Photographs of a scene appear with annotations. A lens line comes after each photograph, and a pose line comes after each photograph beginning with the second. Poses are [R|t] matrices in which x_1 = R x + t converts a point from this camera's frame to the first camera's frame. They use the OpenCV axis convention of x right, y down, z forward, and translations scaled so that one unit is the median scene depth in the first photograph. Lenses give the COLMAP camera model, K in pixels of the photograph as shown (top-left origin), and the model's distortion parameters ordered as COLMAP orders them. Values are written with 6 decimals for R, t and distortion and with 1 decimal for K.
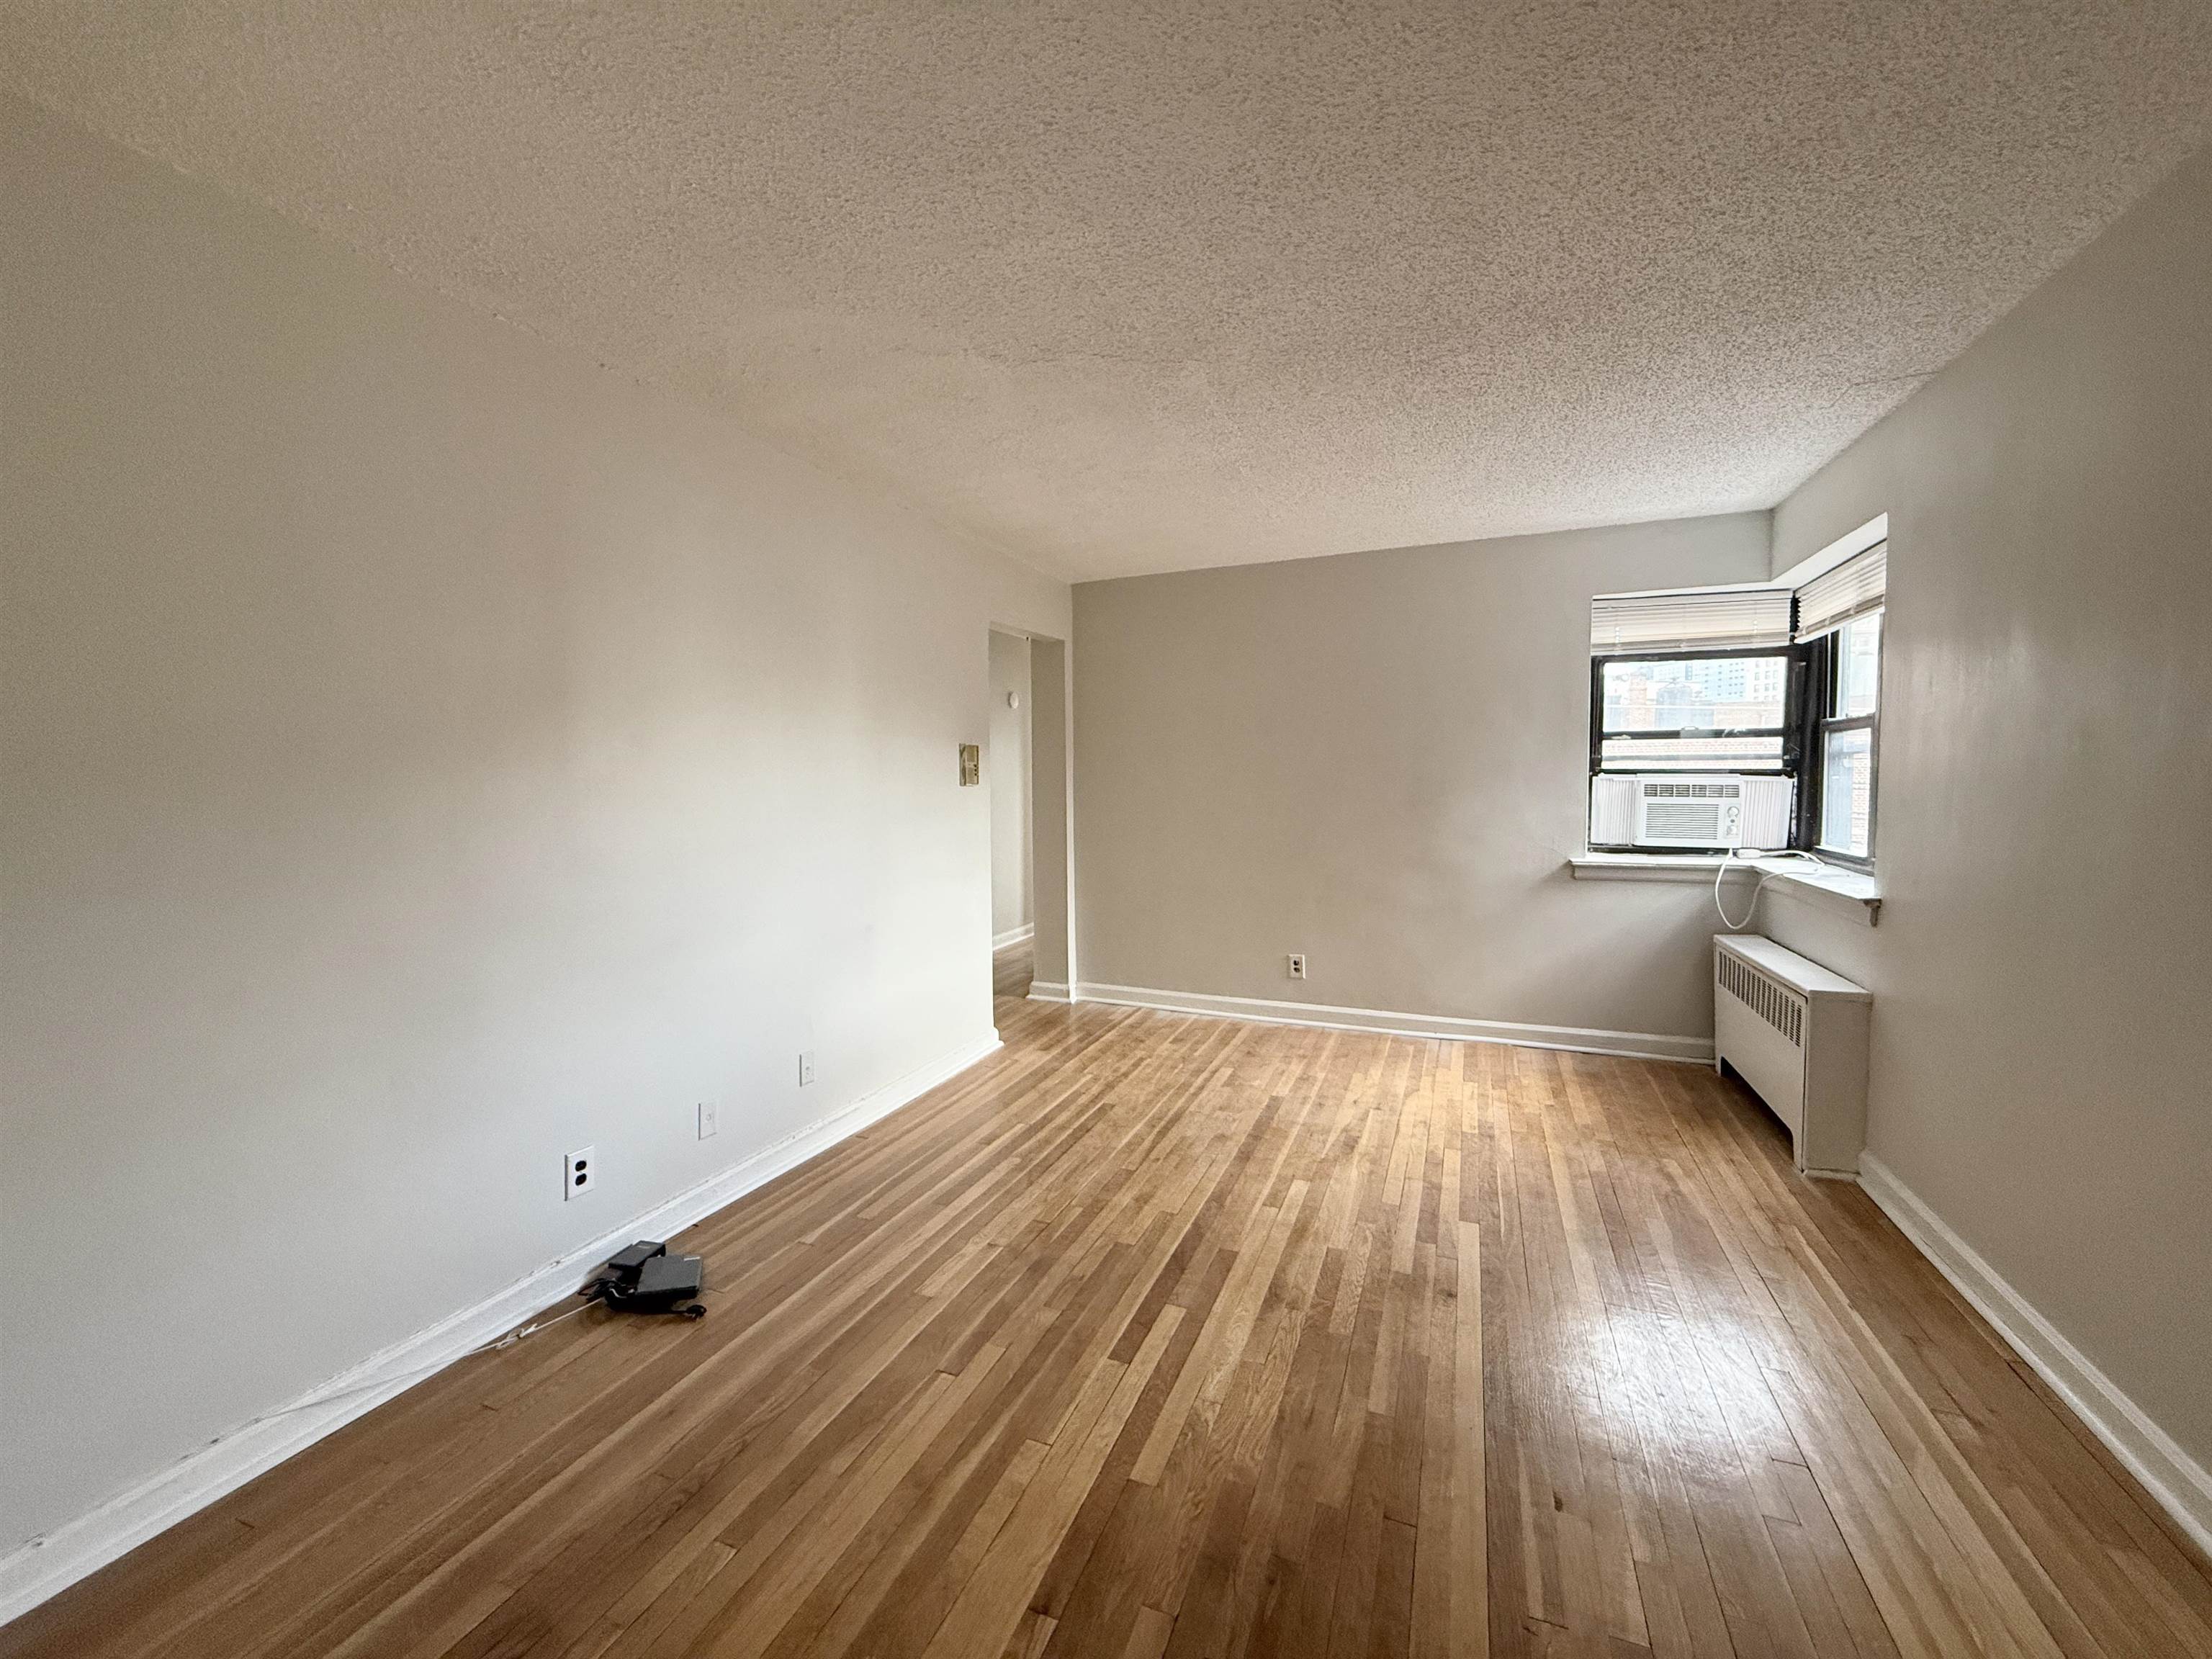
lens RADIAL K [[895.1, 0, 1104.4], [0, 895.1, 835.4], [0, 0, 1]] dist [0.000249, -0.000266]
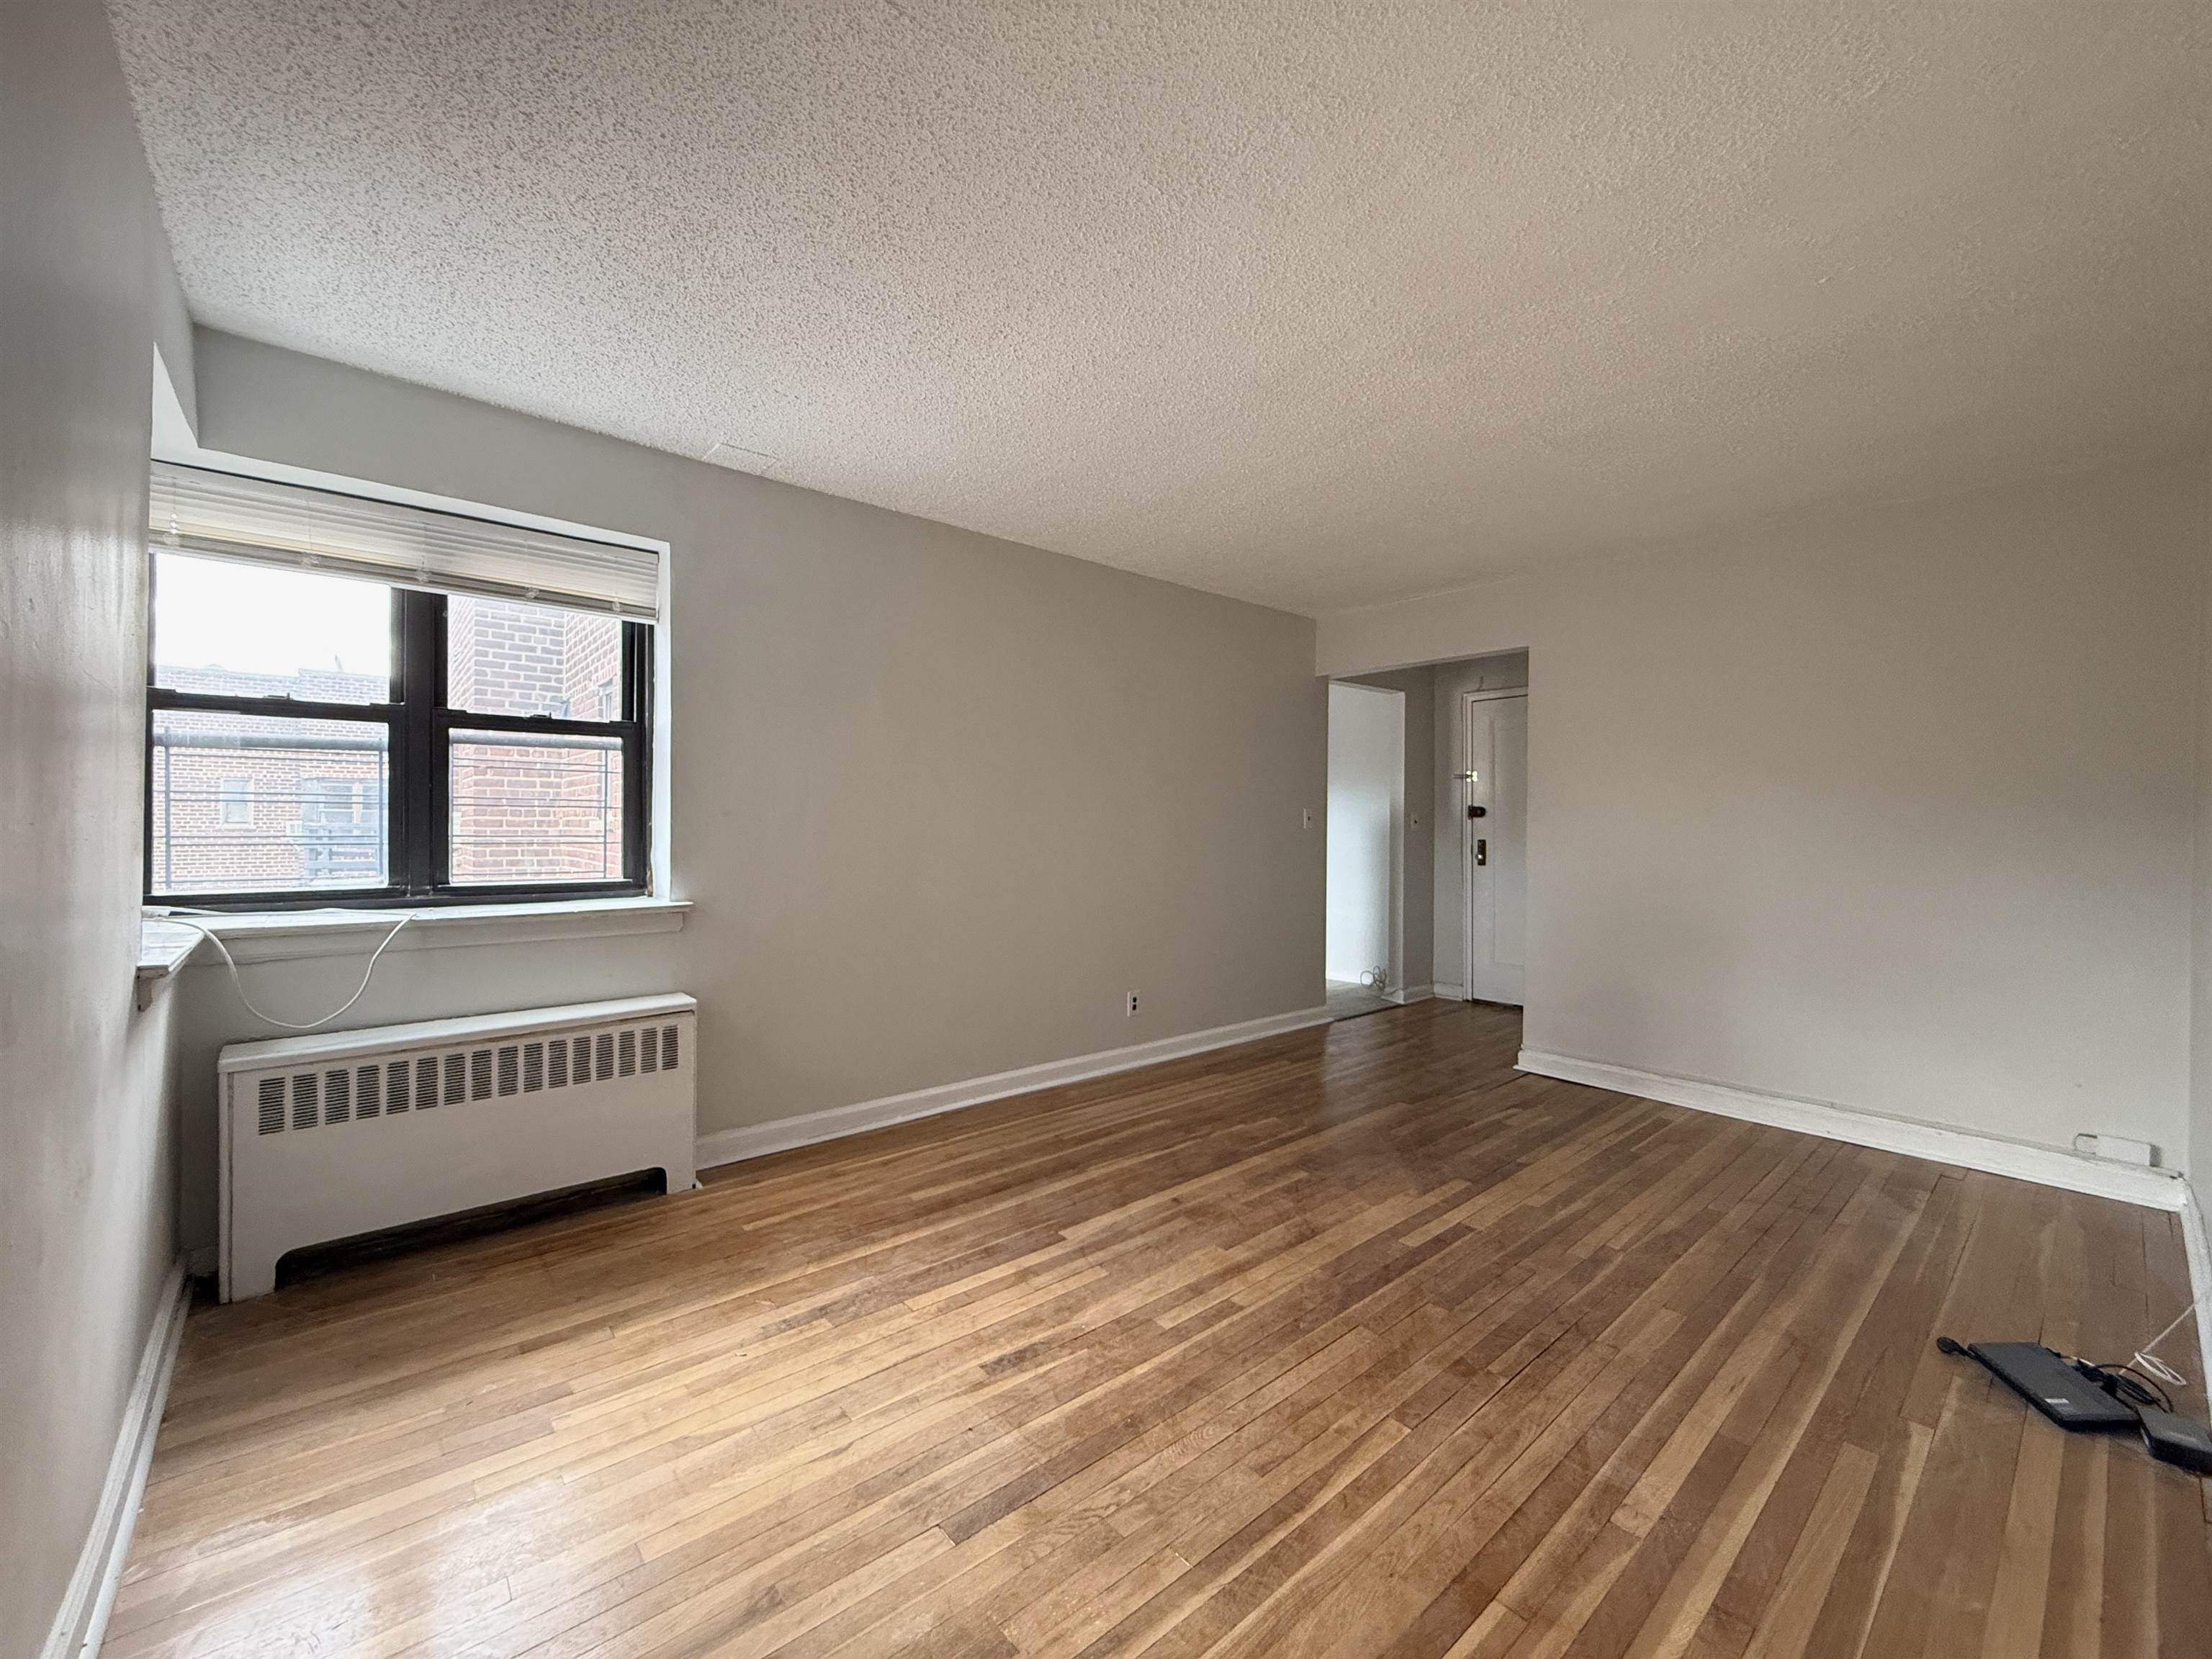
lens RADIAL K [[895.1, 0, 1093.8], [0, 895.1, 814.8], [0, 0, 1]] dist [0.000249, -0.000266]
pose [[-0.890067, 0.006077, 0.455789, -0.071000], [0.030120, 0.998510, 0.045505, -0.070696], [-0.454834, 0.054231, -0.888924, 1.726383]]
